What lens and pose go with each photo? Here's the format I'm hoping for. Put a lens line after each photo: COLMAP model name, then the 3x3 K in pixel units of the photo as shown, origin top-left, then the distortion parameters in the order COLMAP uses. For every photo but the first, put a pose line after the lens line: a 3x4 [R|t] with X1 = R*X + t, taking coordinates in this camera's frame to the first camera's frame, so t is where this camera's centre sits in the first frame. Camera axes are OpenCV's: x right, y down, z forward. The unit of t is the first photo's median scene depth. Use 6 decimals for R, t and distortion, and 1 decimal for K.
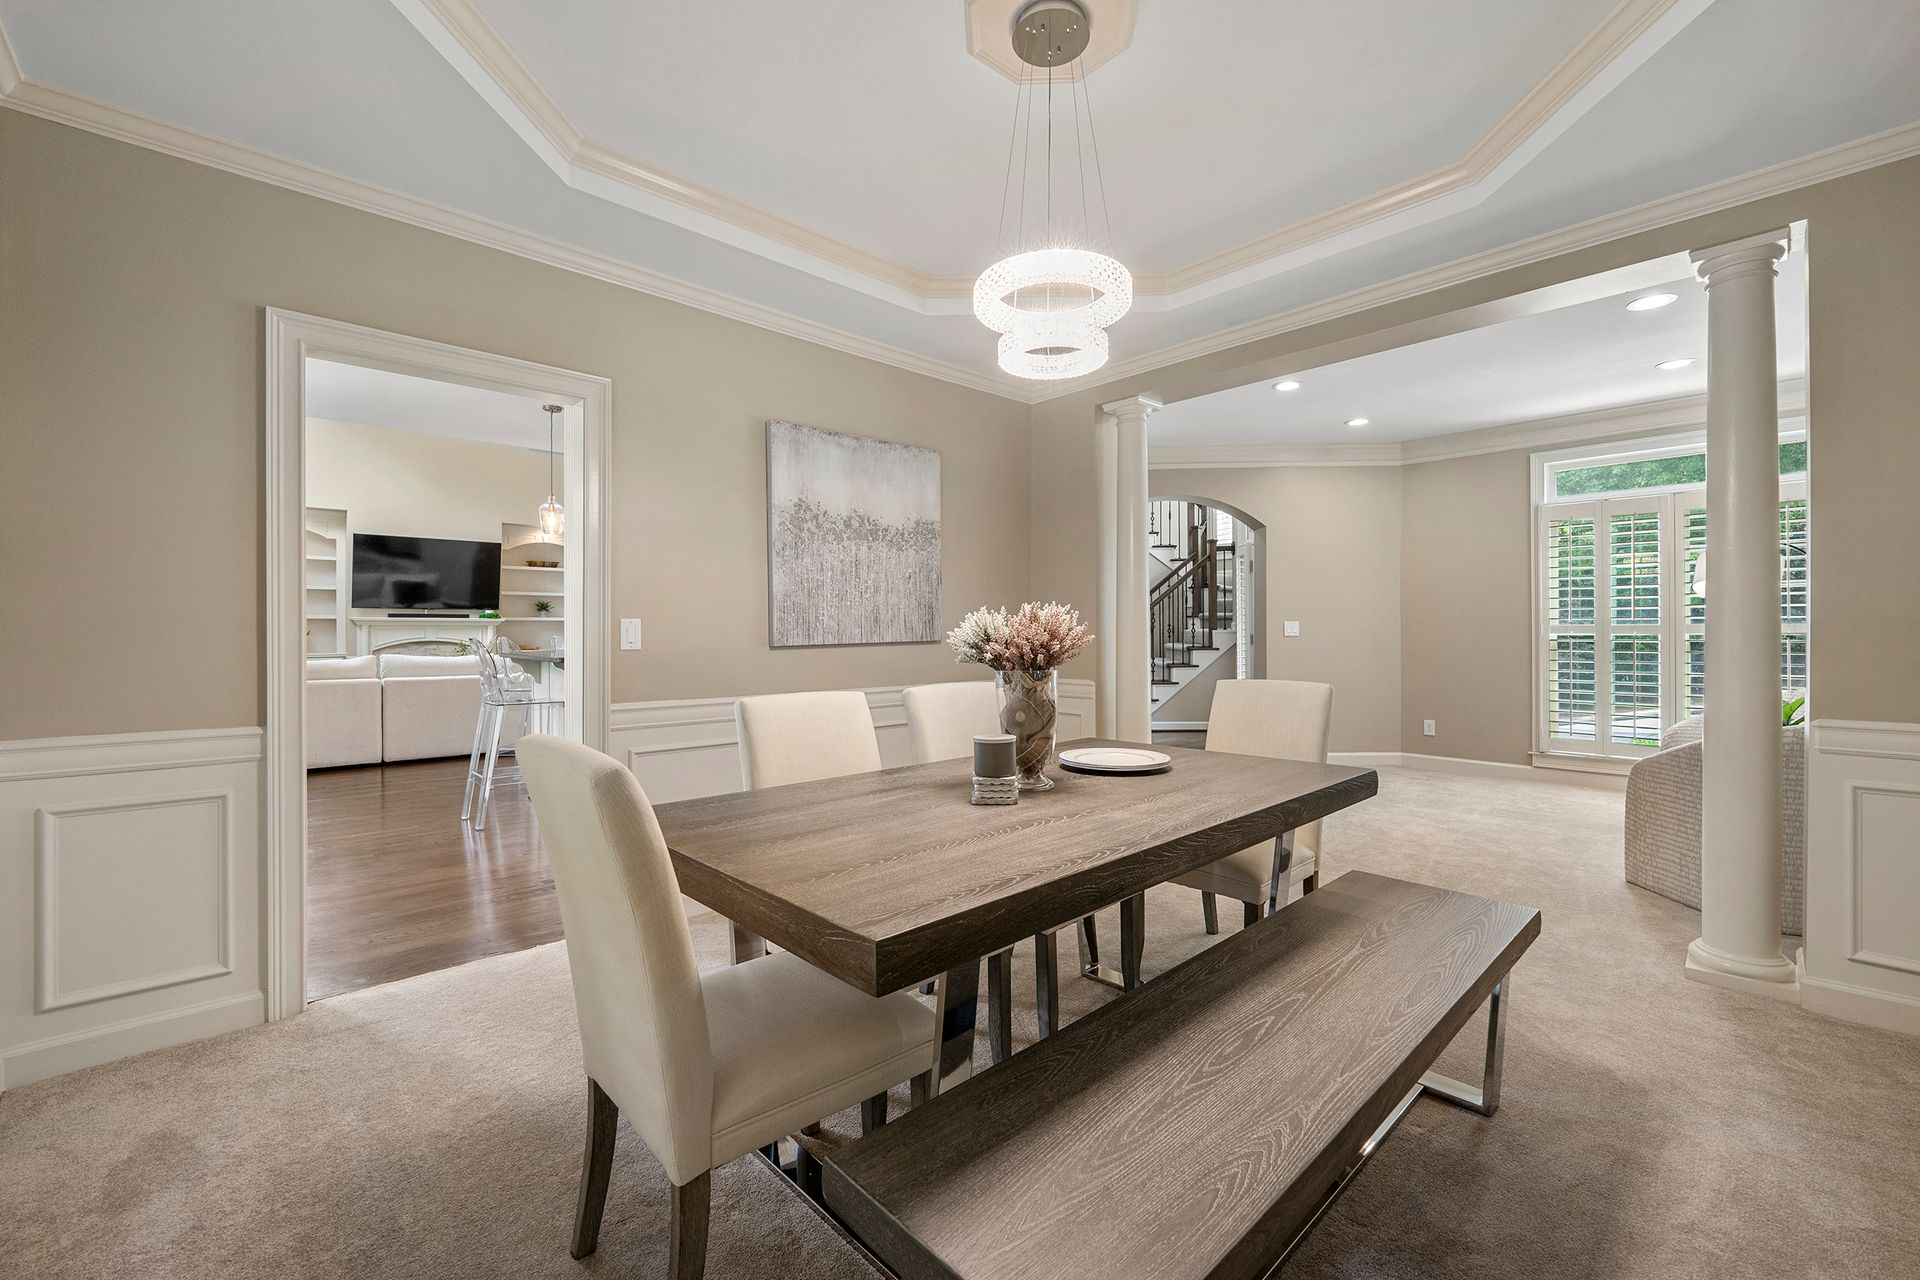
lens RADIAL K [[783.8, 0, 949.7], [0, 783.8, 630.7], [0, 0, 1]] dist [0.001074, -0.000998]
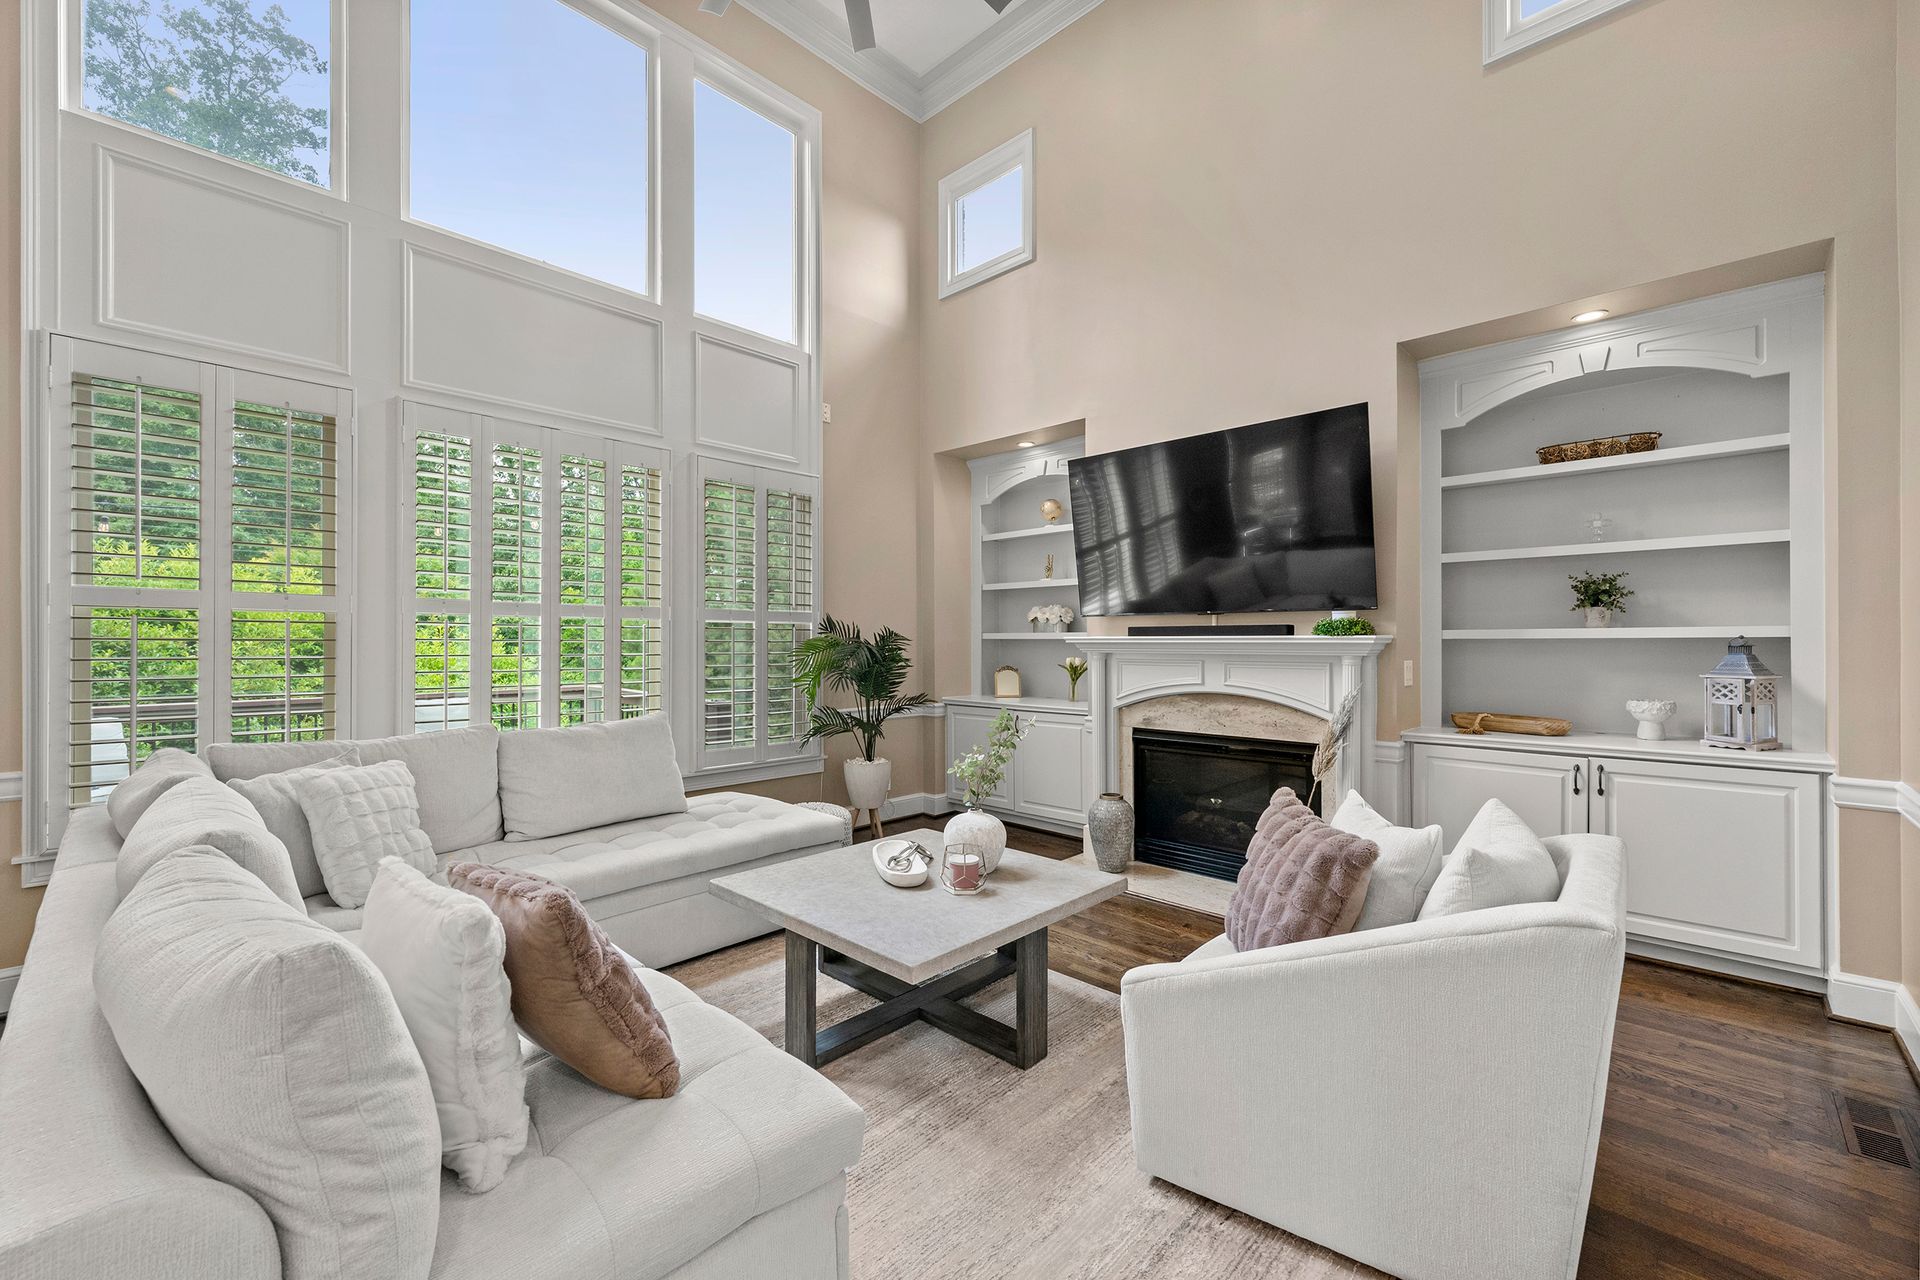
lens RADIAL K [[783.8, 0, 952.7], [0, 783.8, 644.7], [0, 0, 1]] dist [0.001074, -0.000998]
pose [[0.068942, 0.002738, -0.997617, -0.261019], [0.000515, 0.999996, 0.002780, -0.012457], [0.997621, -0.000705, 0.068940, 0.808480]]
